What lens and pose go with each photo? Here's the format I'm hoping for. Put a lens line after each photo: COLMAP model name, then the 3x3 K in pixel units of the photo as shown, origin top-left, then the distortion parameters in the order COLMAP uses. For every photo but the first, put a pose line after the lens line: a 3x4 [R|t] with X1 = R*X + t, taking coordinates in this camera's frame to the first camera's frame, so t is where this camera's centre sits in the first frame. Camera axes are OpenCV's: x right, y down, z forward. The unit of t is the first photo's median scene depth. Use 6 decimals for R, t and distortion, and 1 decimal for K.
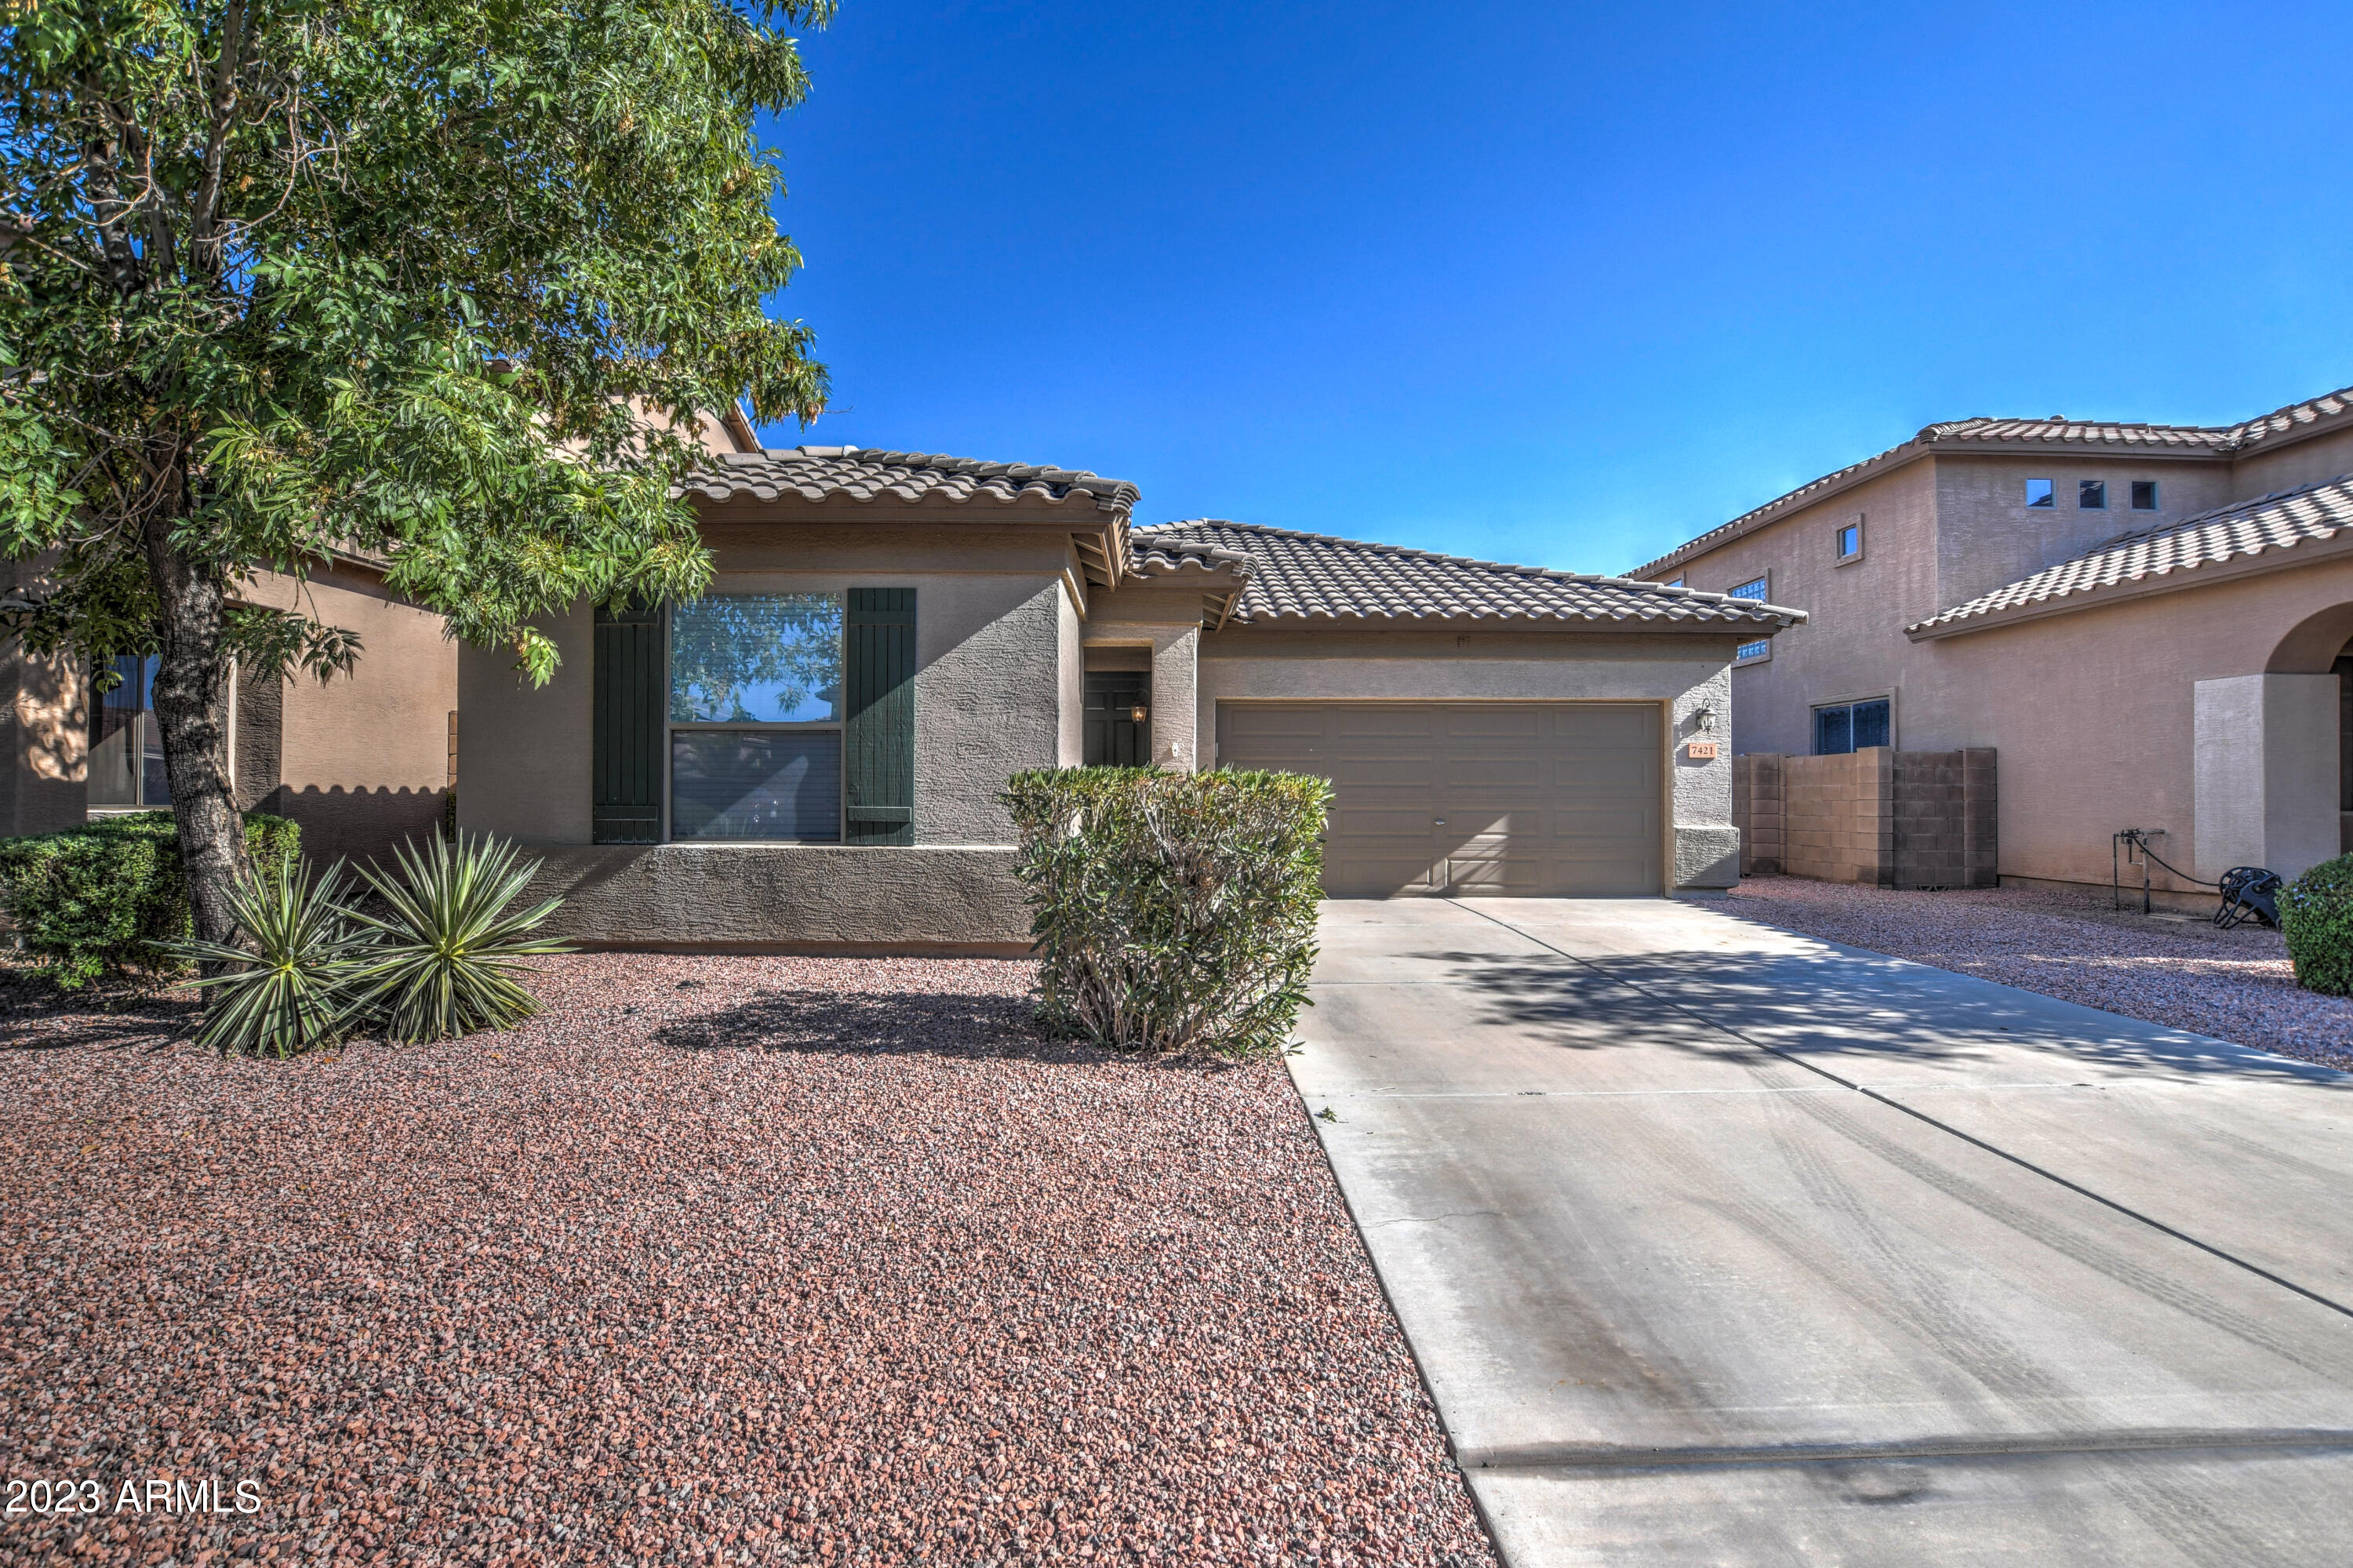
lens RADIAL K [[1046.5, 0, 1181.1], [0, 1046.5, 777.2], [0, 0, 1]] dist [-0.029240, 0.001700]
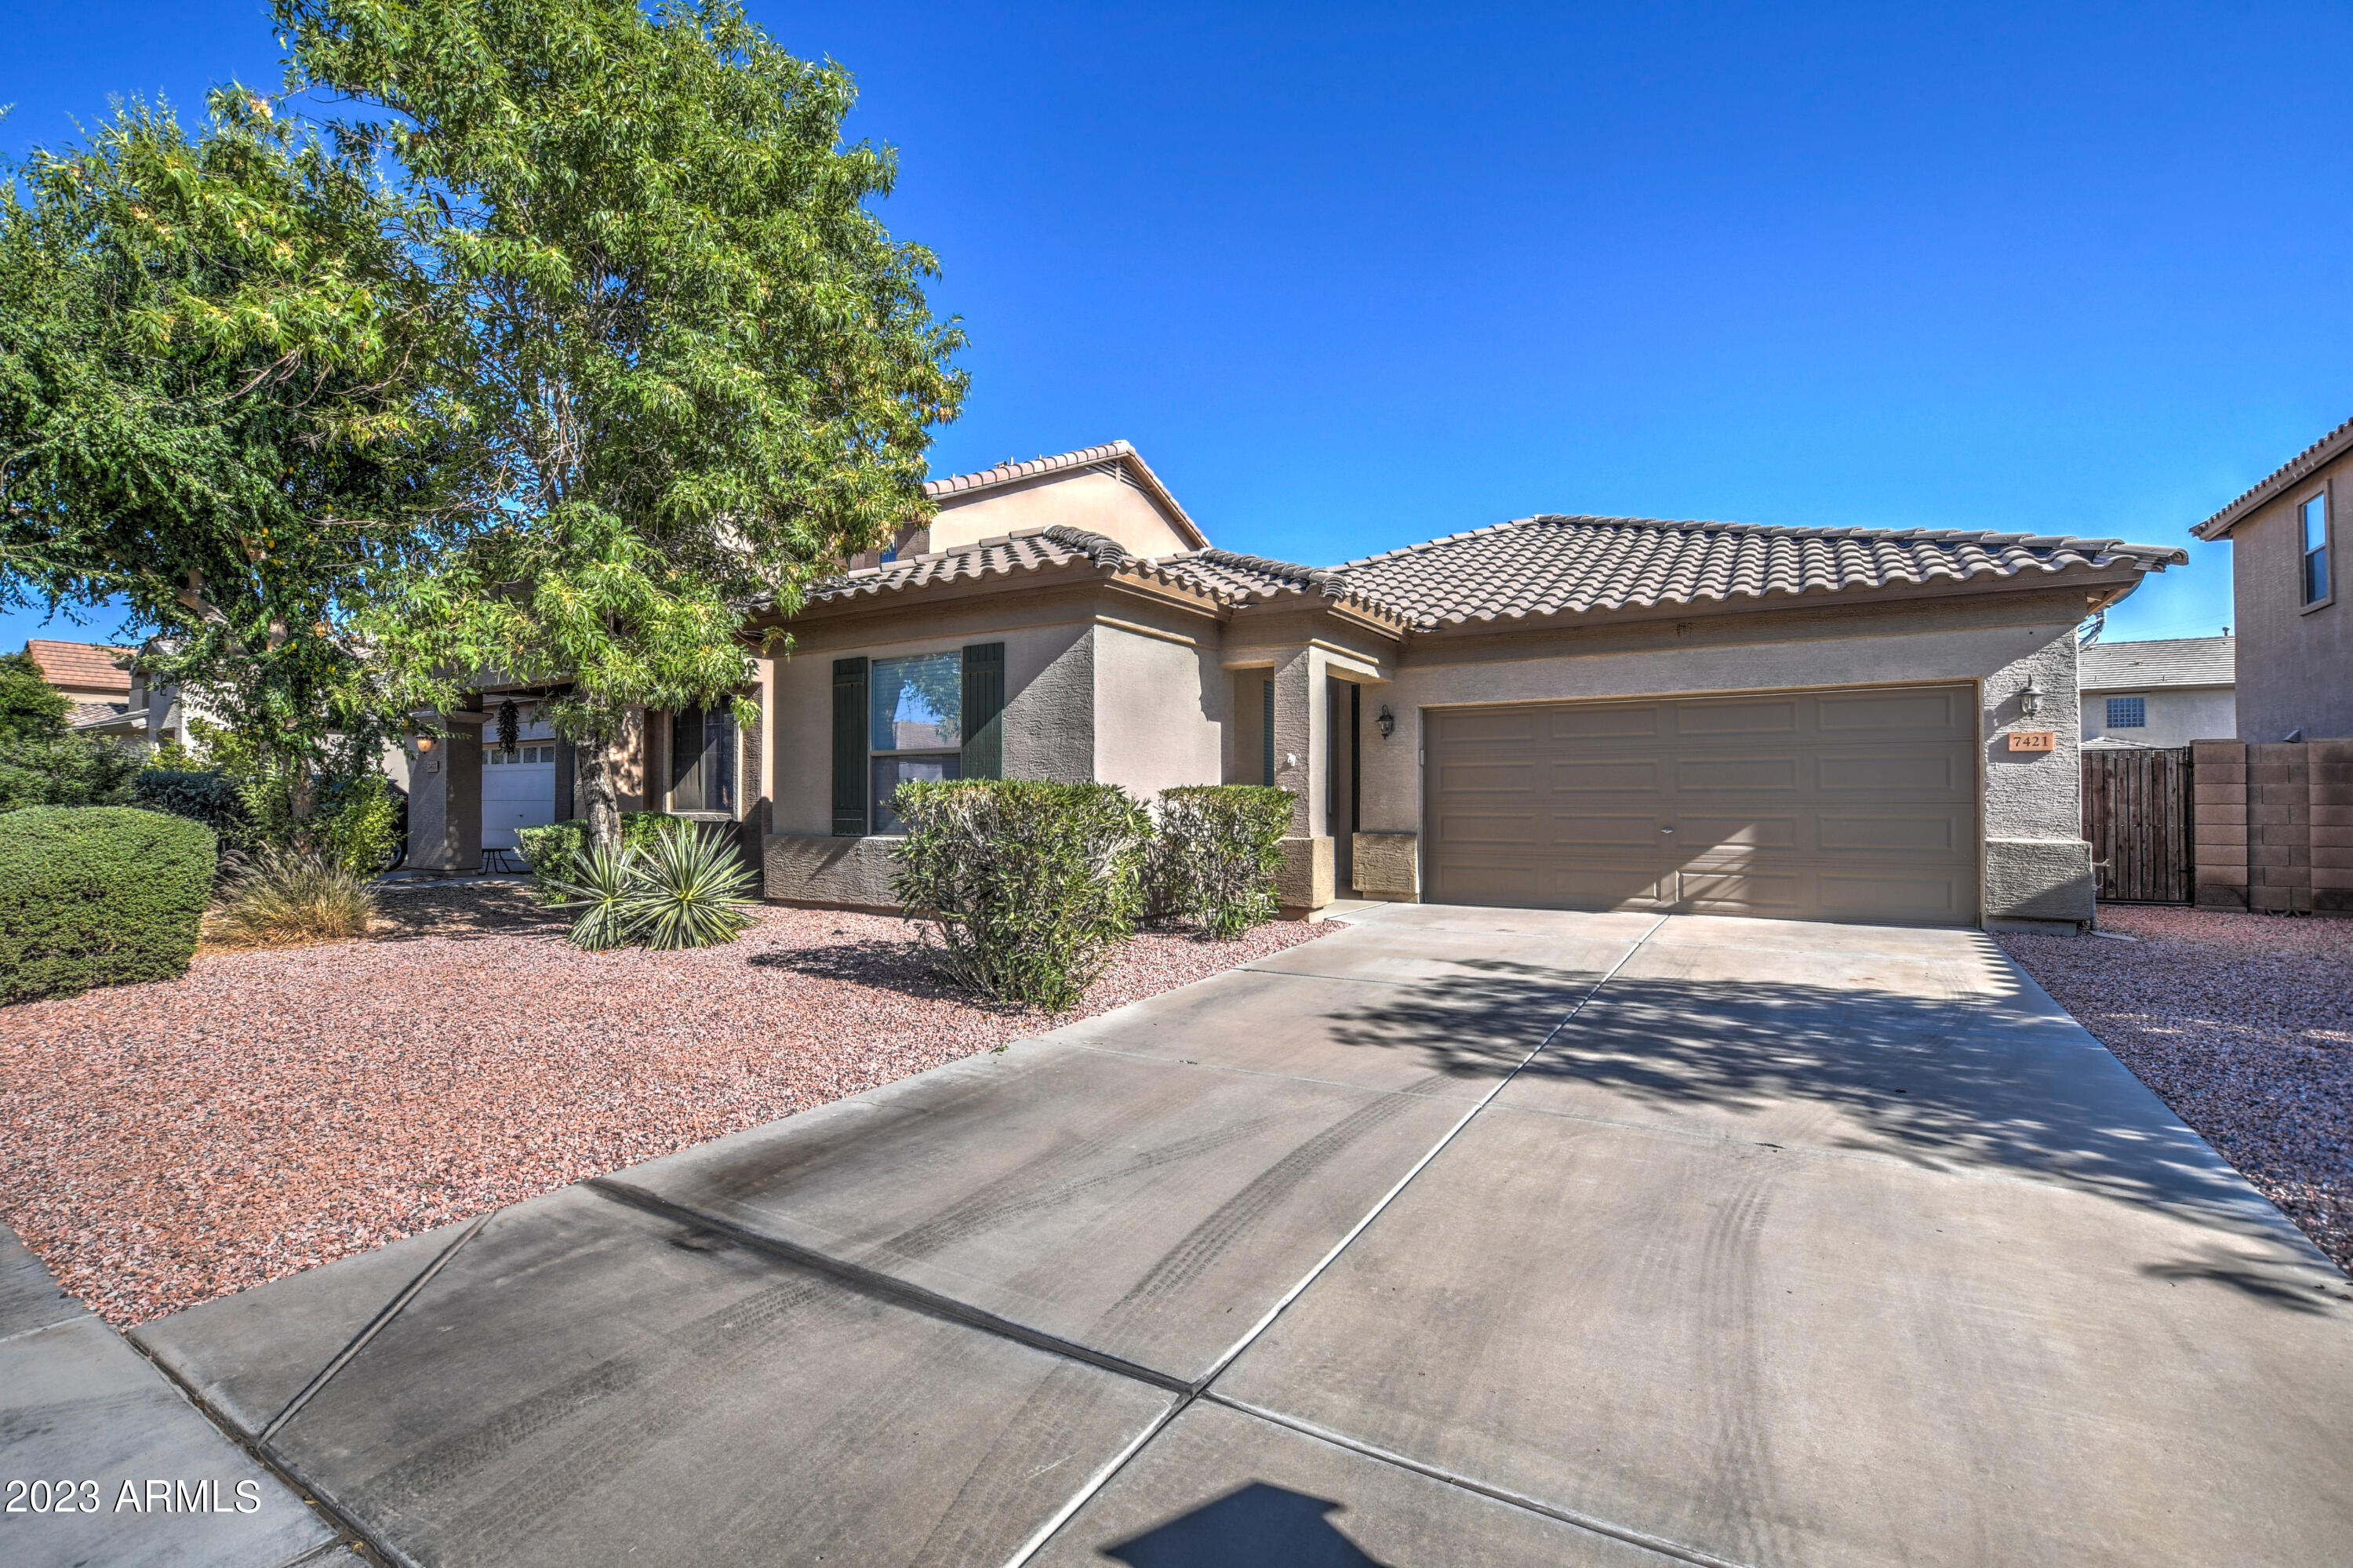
lens RADIAL K [[1046.5, 0, 1166.1], [0, 1046.5, 789.8], [0, 0, 1]] dist [-0.029240, 0.001700]
pose [[0.841632, -0.008842, -0.539979, 0.613662], [0.011388, 0.999934, 0.001377, 0.002563], [0.539932, -0.007308, 0.841677, 0.016979]]
